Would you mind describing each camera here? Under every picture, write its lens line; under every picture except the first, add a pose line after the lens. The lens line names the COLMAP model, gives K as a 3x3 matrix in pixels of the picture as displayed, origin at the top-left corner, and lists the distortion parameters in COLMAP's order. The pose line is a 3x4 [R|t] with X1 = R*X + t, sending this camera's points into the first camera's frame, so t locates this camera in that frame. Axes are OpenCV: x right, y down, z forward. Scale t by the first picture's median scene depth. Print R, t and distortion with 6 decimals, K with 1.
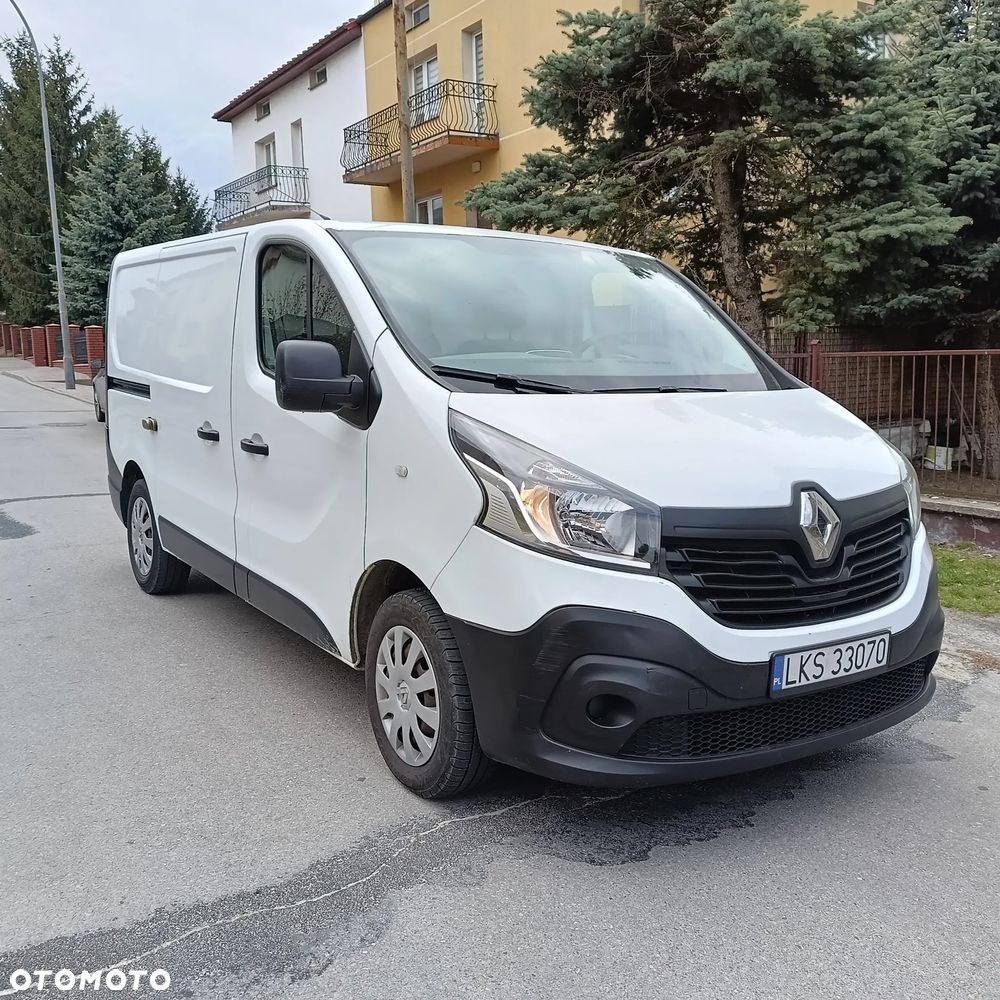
lens RADIAL K [[1043.3, 0, 497.1], [0, 1043.3, 483.3], [0, 0, 1]] dist [0.029524, 0.000000]
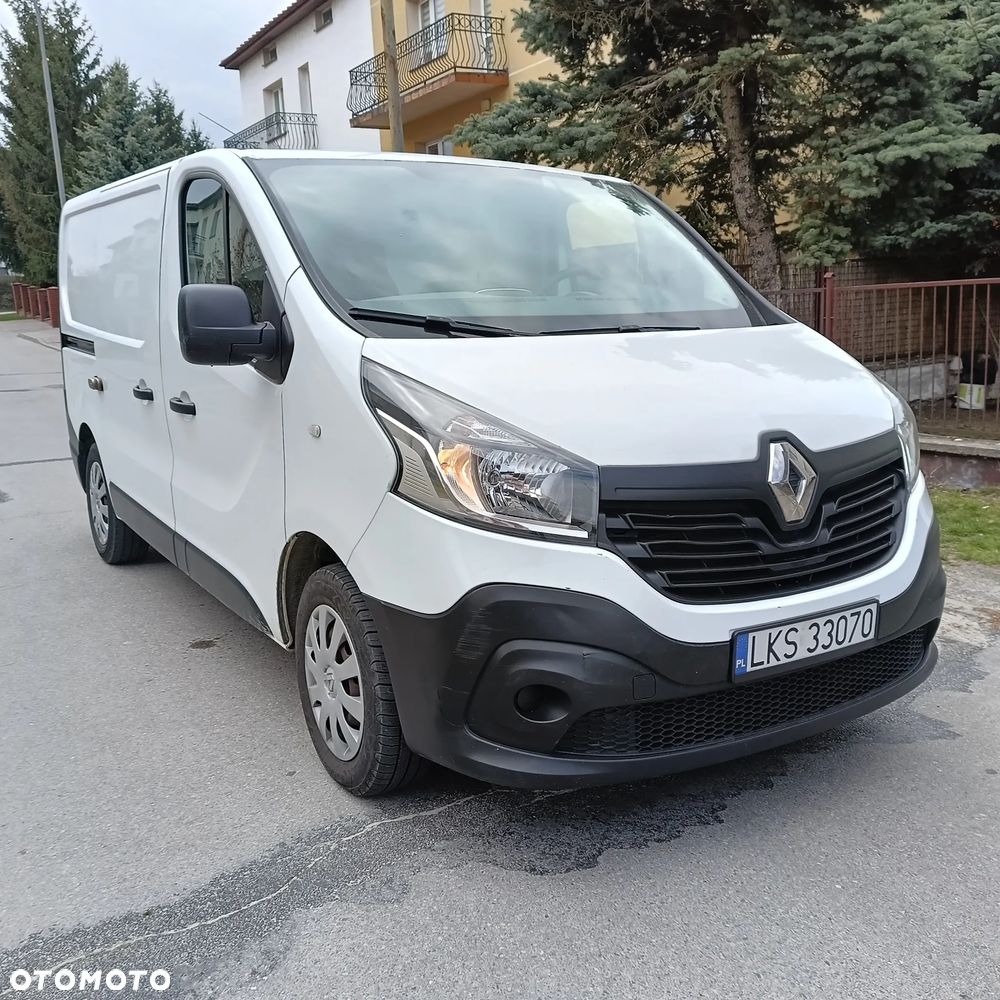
lens RADIAL K [[1043.3, 0, 499.1], [0, 1043.3, 486.5], [0, 0, 1]] dist [0.029524, 0.000000]
pose [[0.999185, -0.023880, -0.032548, 0.087473], [0.025496, 0.998414, 0.050191, -0.004427], [0.031297, -0.050980, 0.998209, 0.122018]]
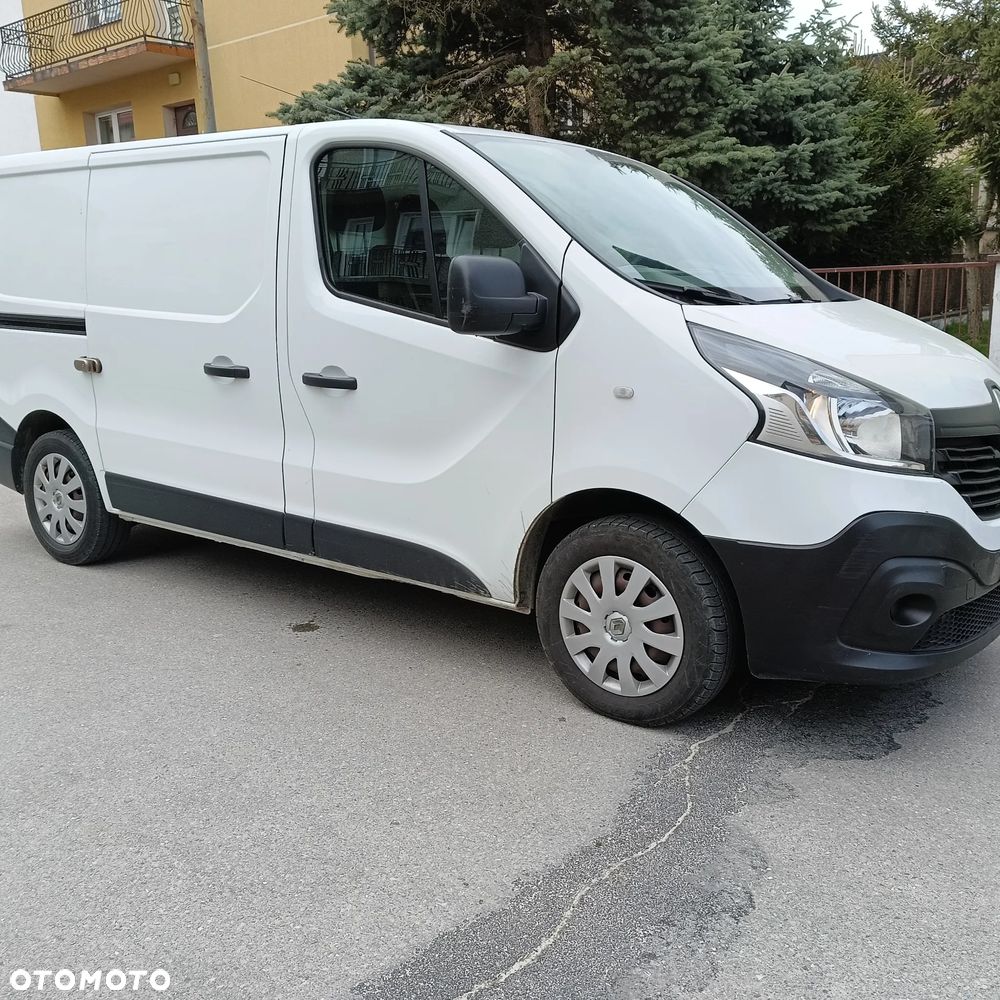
lens RADIAL K [[1043.3, 0, 505.2], [0, 1043.3, 490.4], [0, 0, 1]] dist [0.029524, 0.000000]
pose [[0.940493, -0.082205, 0.329721, -0.494609], [0.059612, 0.995164, 0.078076, -0.003084], [-0.334545, -0.053774, 0.940844, 0.138126]]
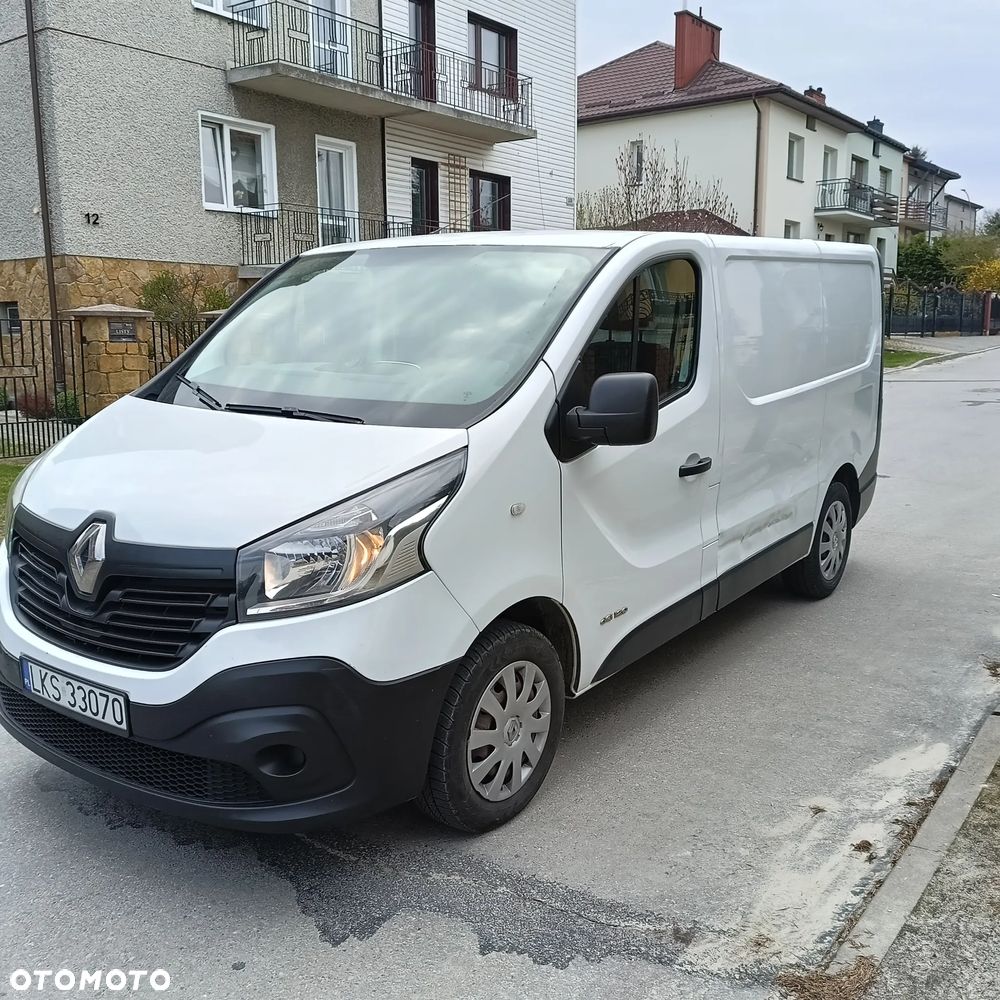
lens RADIAL K [[1043.3, 0, 504.1], [0, 1043.3, 502.0], [0, 0, 1]] dist [0.029524, 0.000000]
pose [[0.342262, 0.170934, -0.923926, 1.234457], [-0.116866, 0.983422, 0.138649, -0.178274], [0.932309, 0.060521, 0.356564, 0.927241]]
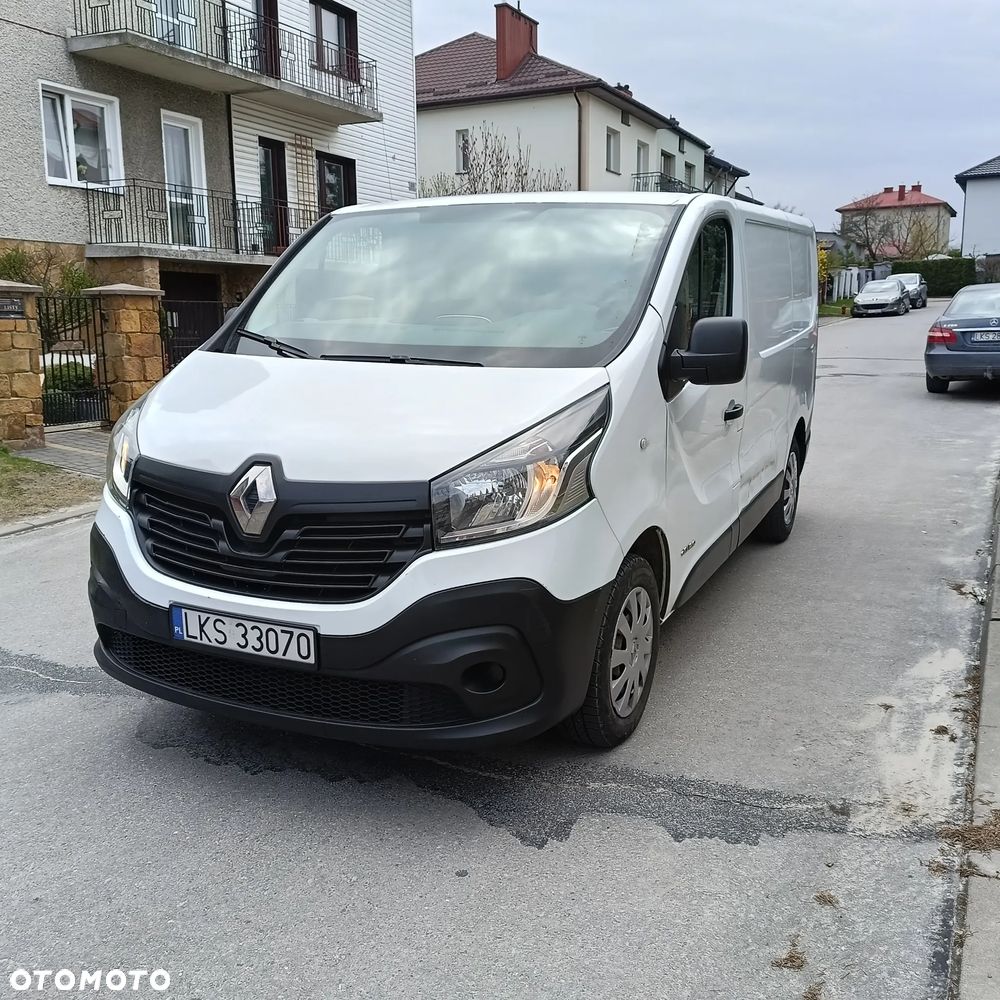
lens RADIAL K [[1043.3, 0, 508.2], [0, 1043.3, 494.1], [0, 0, 1]] dist [0.029524, 0.000000]
pose [[0.516204, 0.156661, -0.842016, 1.164207], [-0.105790, 0.987263, 0.118830, -0.099759], [0.849907, 0.027736, 0.526202, 0.626095]]
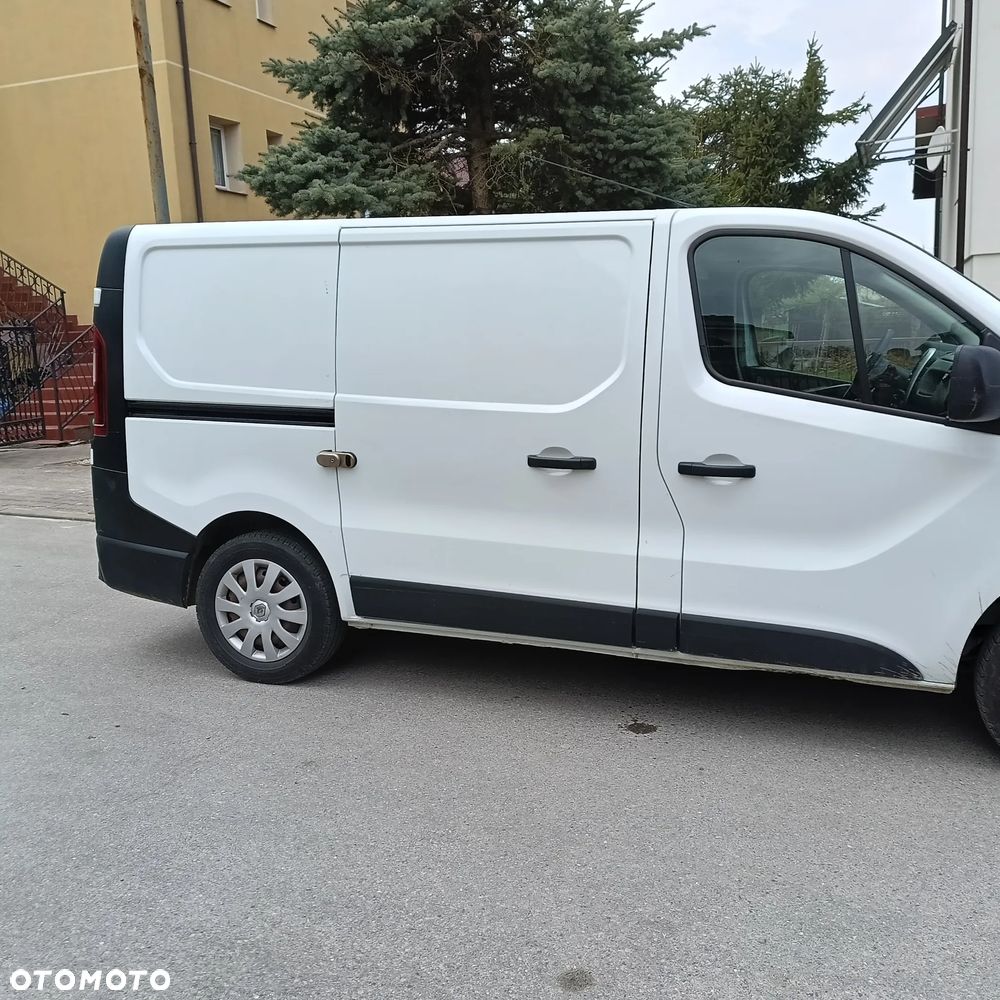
lens RADIAL K [[1043.3, 0, 504.4], [0, 1043.3, 496.5], [0, 0, 1]] dist [0.029524, 0.000000]
pose [[0.808605, -0.105487, 0.578818, -1.104454], [0.094223, 0.994316, 0.049581, -0.091095], [-0.580758, 0.014446, 0.813948, 0.507070]]
